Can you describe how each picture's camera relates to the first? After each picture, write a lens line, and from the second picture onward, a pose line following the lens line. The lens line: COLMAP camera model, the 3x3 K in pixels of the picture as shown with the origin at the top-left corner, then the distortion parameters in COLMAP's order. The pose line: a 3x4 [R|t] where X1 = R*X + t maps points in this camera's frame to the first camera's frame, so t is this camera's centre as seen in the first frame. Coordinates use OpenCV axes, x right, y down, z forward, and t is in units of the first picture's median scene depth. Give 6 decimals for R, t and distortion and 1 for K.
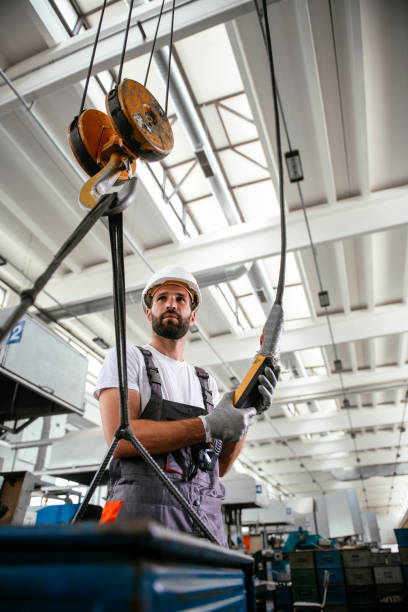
lens RADIAL K [[409.6, 0, 204.0], [0, 409.6, 306.0], [0, 0, 1]] dist [-0.050683, -0.004650]
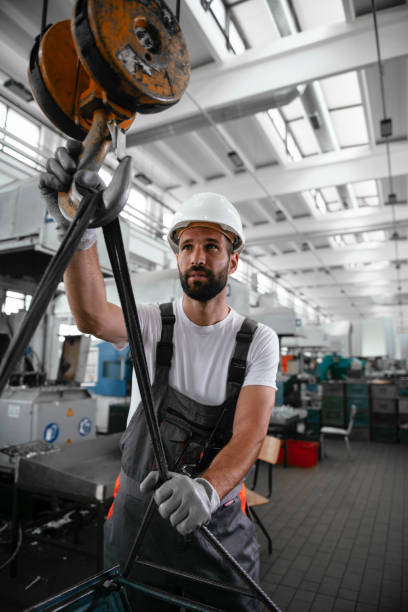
lens RADIAL K [[407.1, 0, 204.0], [0, 407.1, 306.0], [0, 0, 1]] dist [-0.054321, -0.002280]
pose [[0.993988, 0.018070, -0.107984, 0.001612], [0.028047, 0.911350, 0.410676, -0.025639], [0.105832, -0.411236, 0.905364, 0.016435]]
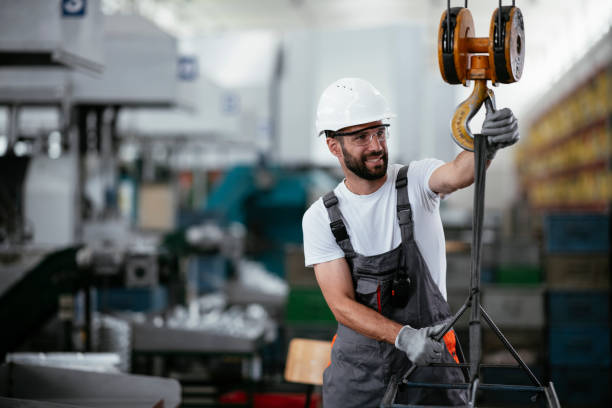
lens RADIAL K [[1686.6, 0, 306.0], [0, 1686.6, 204.0], [0, 0, 1]] dist [0.377147, -0.339654]
pose [[0.958121, 0.020664, 0.285616, -0.129830], [-0.172997, 0.836585, 0.519806, -0.159515], [-0.228201, -0.547447, 0.805125, -0.180764]]
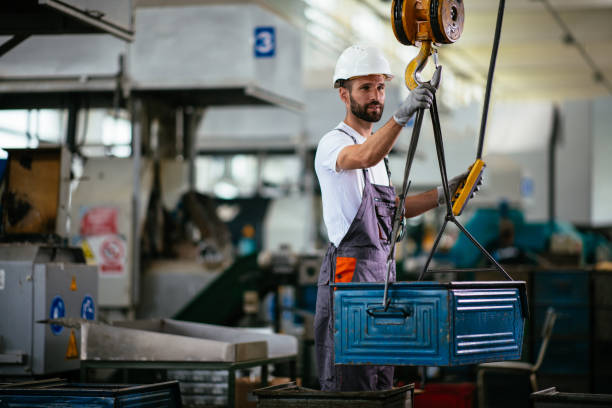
lens RADIAL K [[1686.6, 0, 306.0], [0, 1686.6, 204.0], [0, 0, 1]] dist [0.377147, -0.339654]
pose [[0.994972, 0.030831, 0.095293, -0.078469], [-0.074562, 0.863258, 0.499225, -0.187150], [-0.066871, -0.503820, 0.861217, -0.285758]]
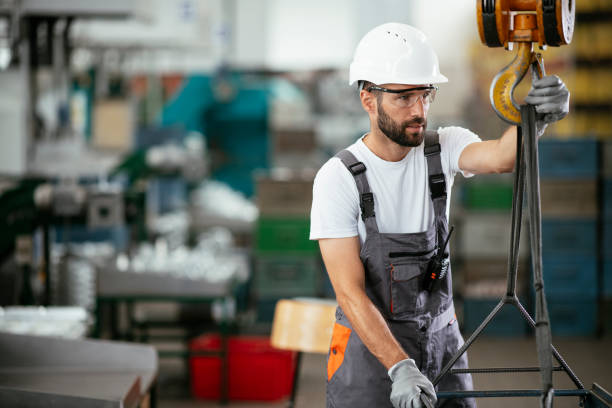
lens RADIAL K [[1712.3, 0, 306.0], [0, 1712.3, 204.0], [0, 0, 1]] dist [0.382598, 0.334642]
pose [[0.949550, -0.001533, 0.313611, -0.128015], [-0.185145, 0.804394, 0.564511, -0.148580], [-0.253132, -0.594095, 0.763528, -0.139215]]
